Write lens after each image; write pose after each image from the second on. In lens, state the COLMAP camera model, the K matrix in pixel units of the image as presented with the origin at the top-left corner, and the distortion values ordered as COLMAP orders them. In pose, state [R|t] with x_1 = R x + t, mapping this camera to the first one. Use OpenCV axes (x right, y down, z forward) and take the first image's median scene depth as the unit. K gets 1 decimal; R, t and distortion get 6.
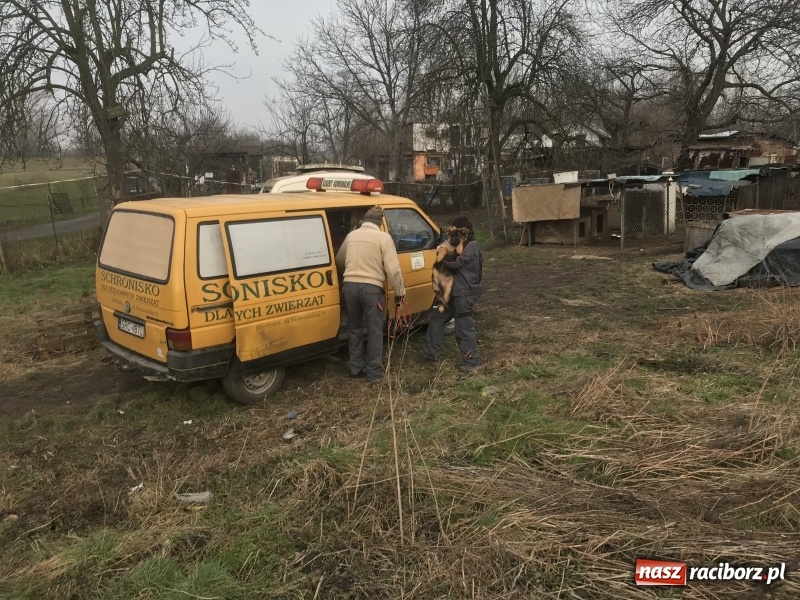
lens RADIAL K [[659.6, 0, 401.2], [0, 659.6, 298.0], [0, 0, 1]] dist [0.071669, -0.076862]
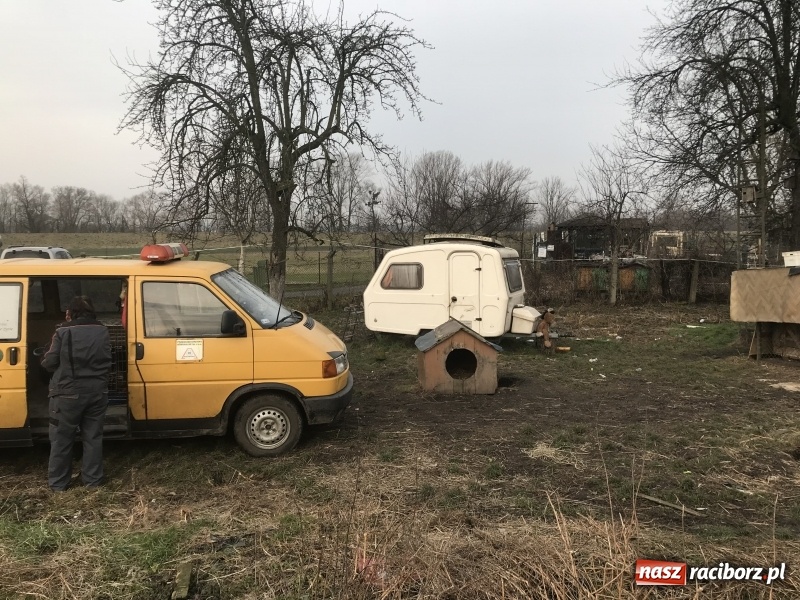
lens RADIAL K [[659.6, 0, 397.2], [0, 659.6, 293.0], [0, 0, 1]] dist [0.071669, -0.076862]
pose [[0.772808, 0.066376, -0.631159, 0.755215], [-0.138680, 0.988143, -0.065884, -0.113554], [0.619303, 0.138445, 0.772850, 0.575589]]
